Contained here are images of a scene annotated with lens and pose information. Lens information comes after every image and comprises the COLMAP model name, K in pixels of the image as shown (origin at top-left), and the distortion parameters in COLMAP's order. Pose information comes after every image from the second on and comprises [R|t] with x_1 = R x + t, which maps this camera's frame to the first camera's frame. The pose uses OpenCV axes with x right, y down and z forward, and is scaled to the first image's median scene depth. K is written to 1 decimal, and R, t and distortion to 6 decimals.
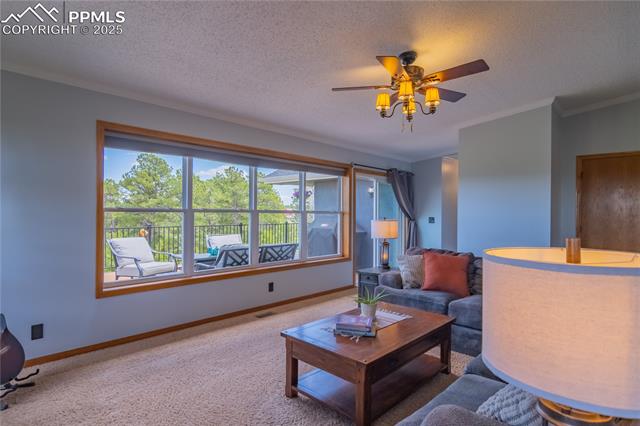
lens RADIAL K [[352.0, 0, 319.9], [0, 352.0, 212.3], [0, 0, 1]] dist [-0.019079, 0.010779]
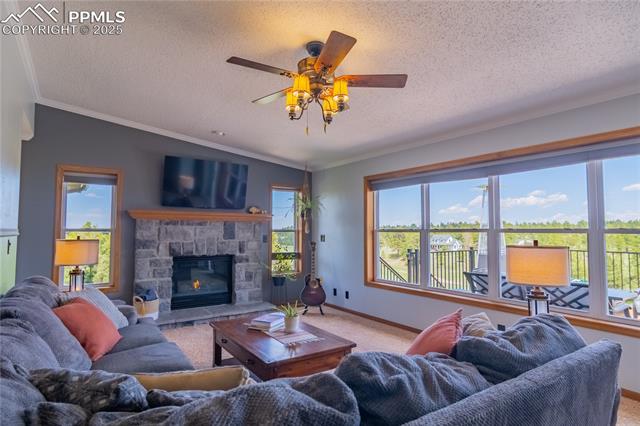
lens RADIAL K [[352.0, 0, 318.6], [0, 352.0, 215.7], [0, 0, 1]] dist [-0.019079, 0.010779]
pose [[-0.222691, -0.056313, -0.973261, 0.857249], [-0.006709, 0.998395, -0.056232, 0.013458], [0.974866, -0.005993, -0.222711, 0.973556]]
